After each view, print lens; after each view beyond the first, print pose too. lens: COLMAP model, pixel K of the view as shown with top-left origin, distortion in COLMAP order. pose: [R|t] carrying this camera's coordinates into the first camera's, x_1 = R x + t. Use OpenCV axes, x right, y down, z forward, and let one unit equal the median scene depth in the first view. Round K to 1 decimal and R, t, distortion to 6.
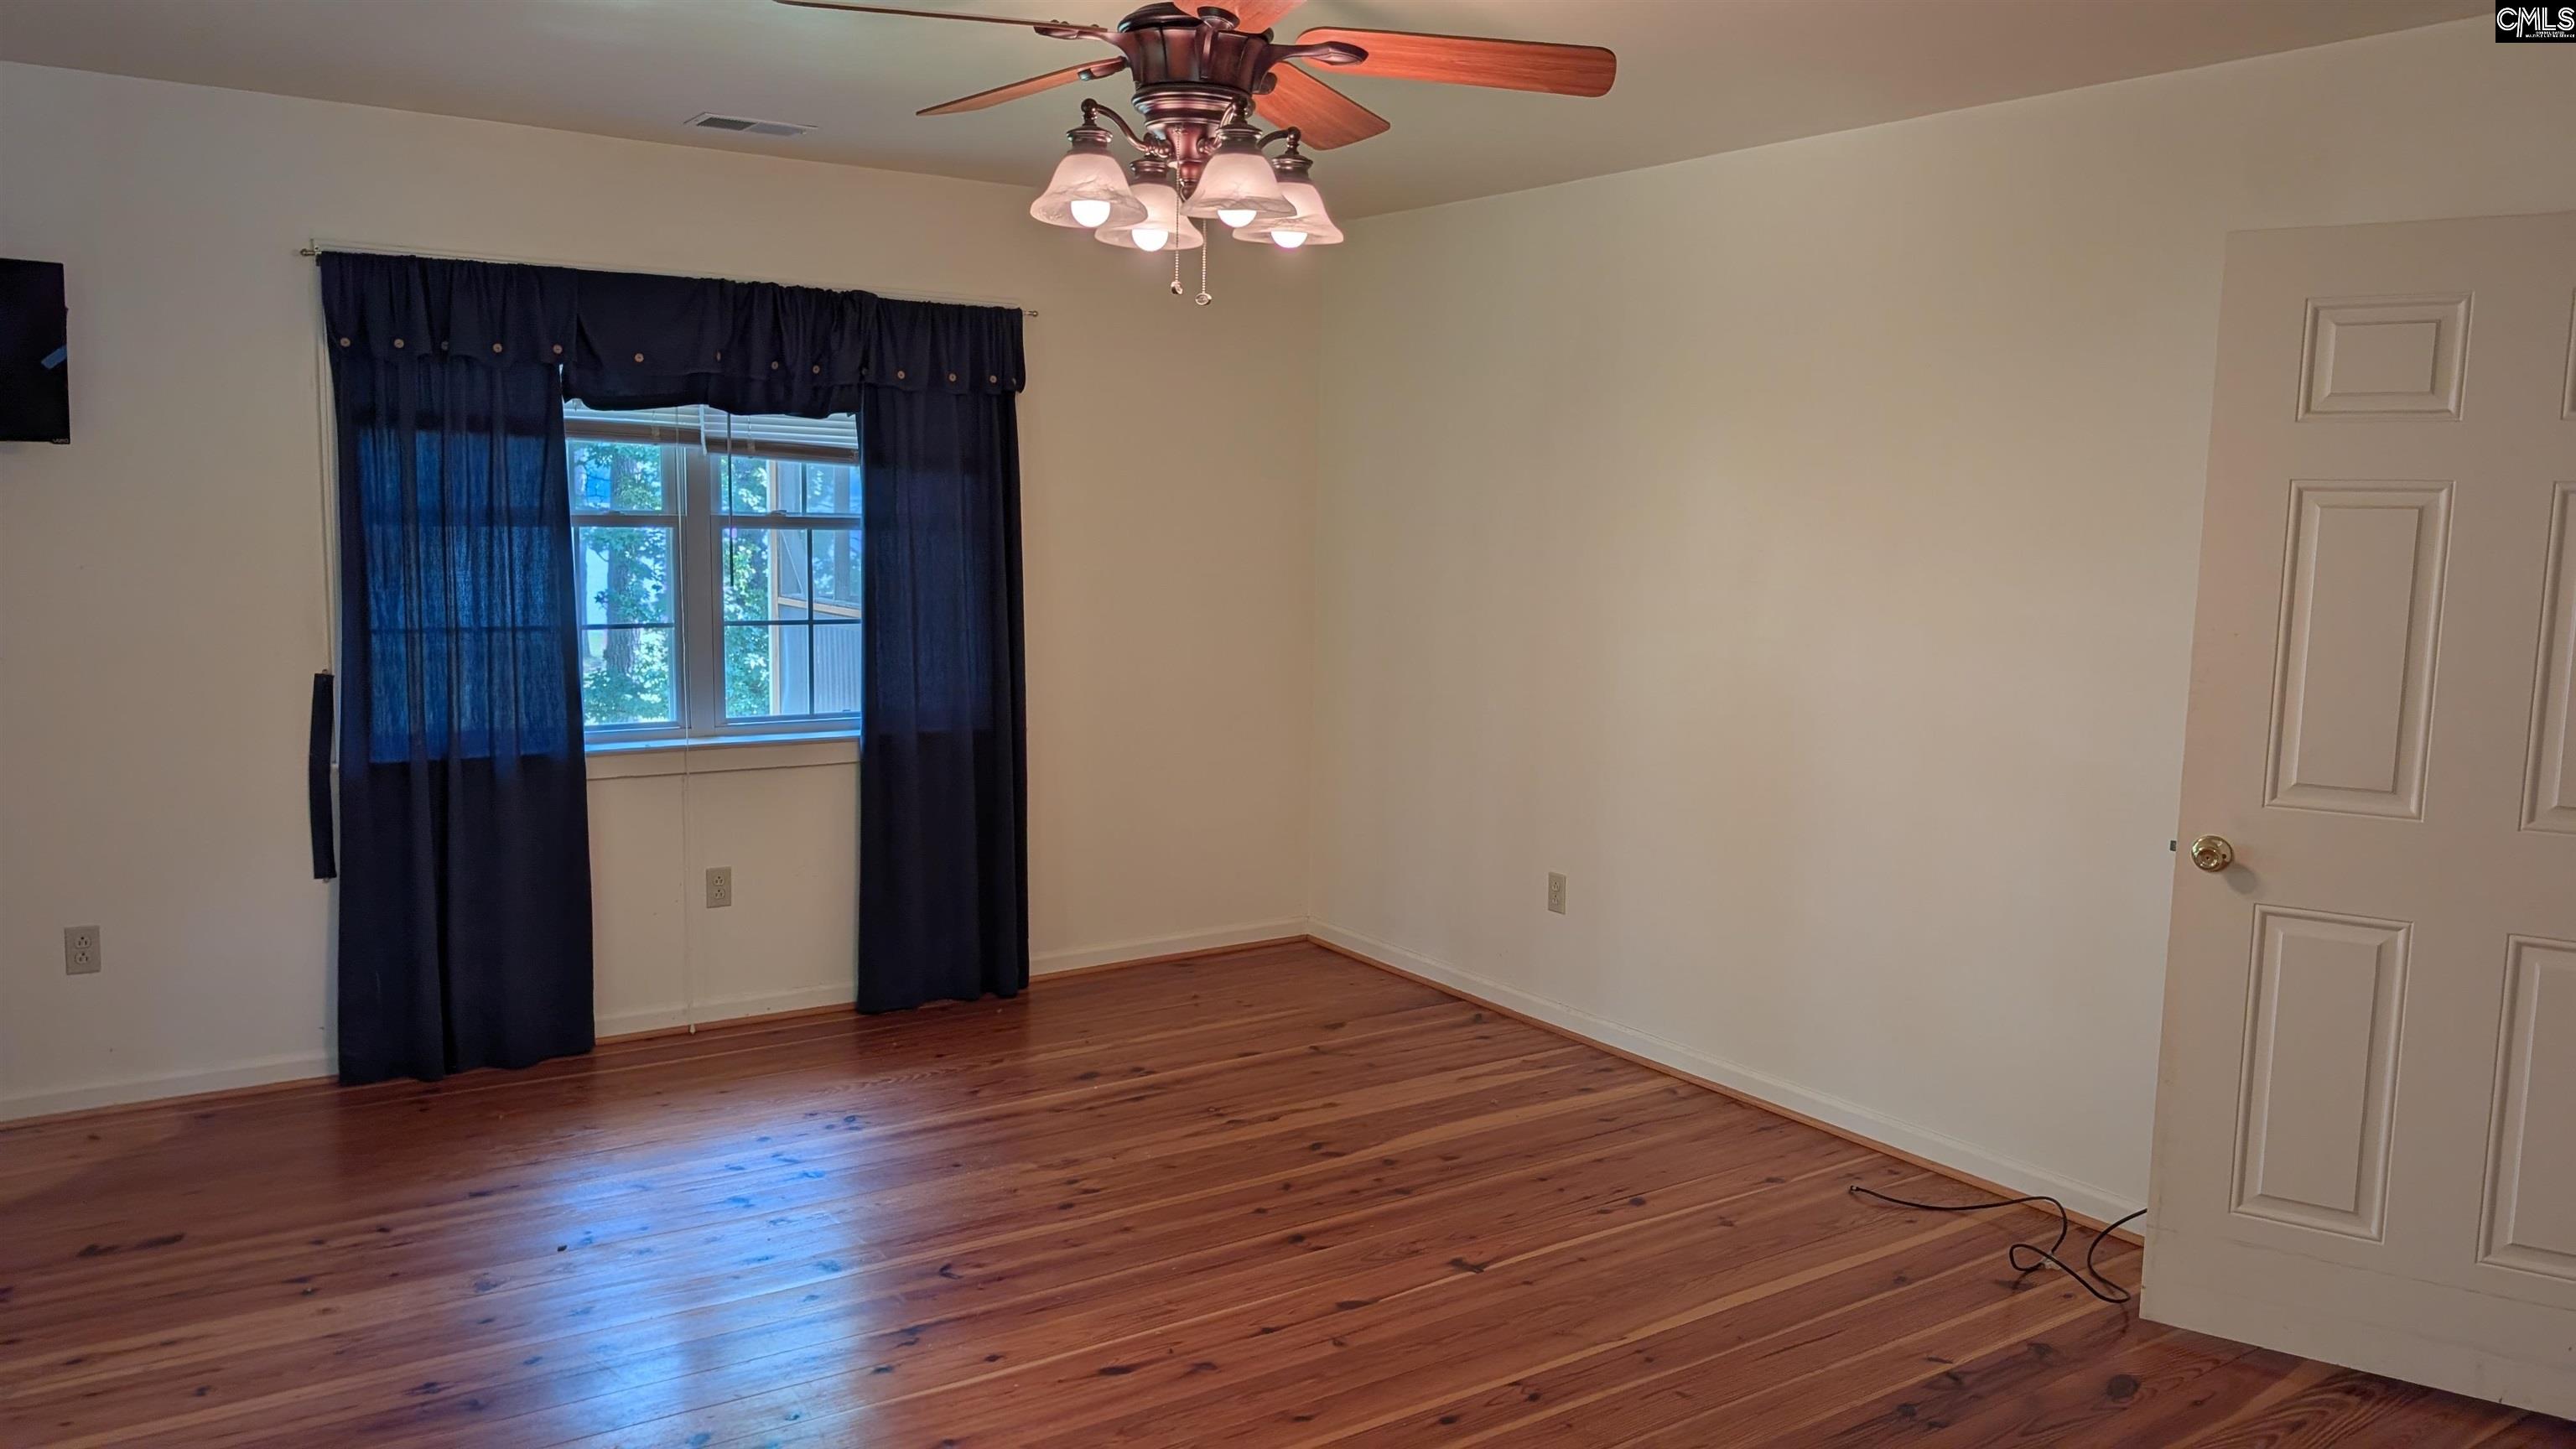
lens RADIAL K [[1910.9, 0, 1269.1], [0, 1910.9, 734.7], [0, 0, 1]] dist [0.066223, -0.060881]
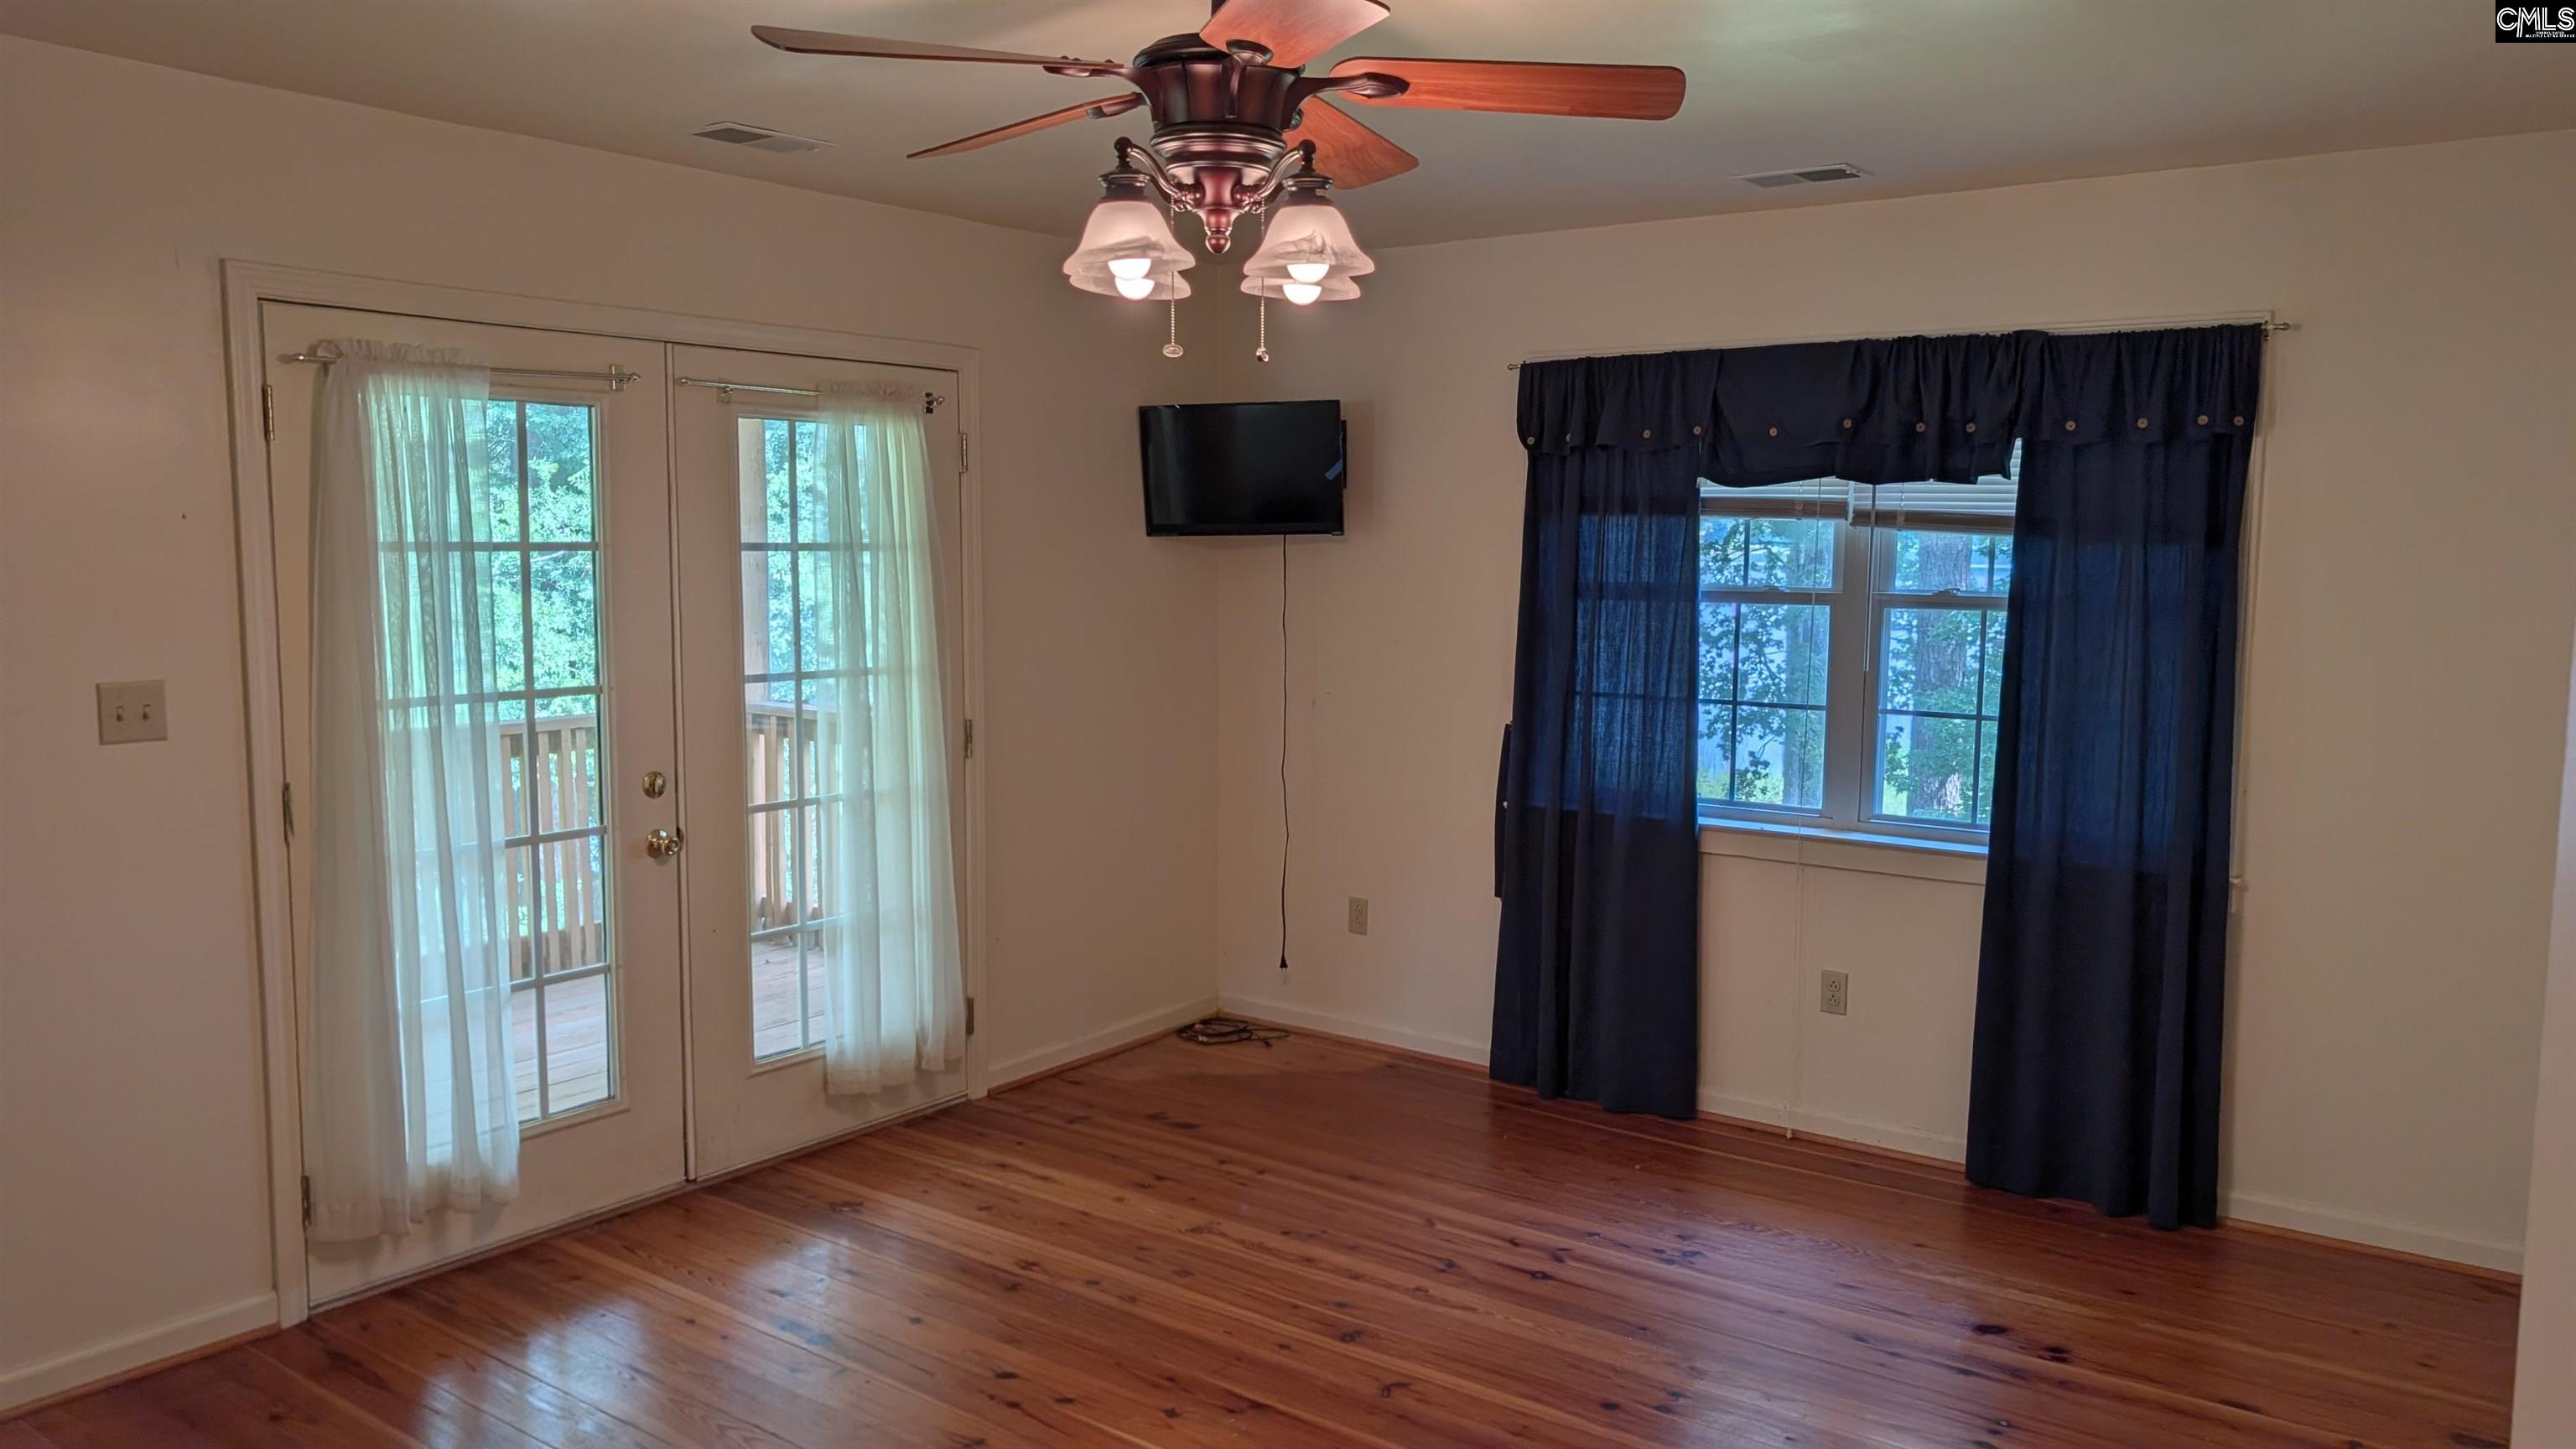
lens RADIAL K [[1910.9, 0, 1271.2], [0, 1910.9, 720.8], [0, 0, 1]] dist [0.066223, -0.060881]
pose [[0.329935, 0.080449, -0.940569, 0.502074], [-0.117215, 0.992143, 0.043743, -0.061180], [0.936698, 0.095816, 0.336772, 0.434564]]
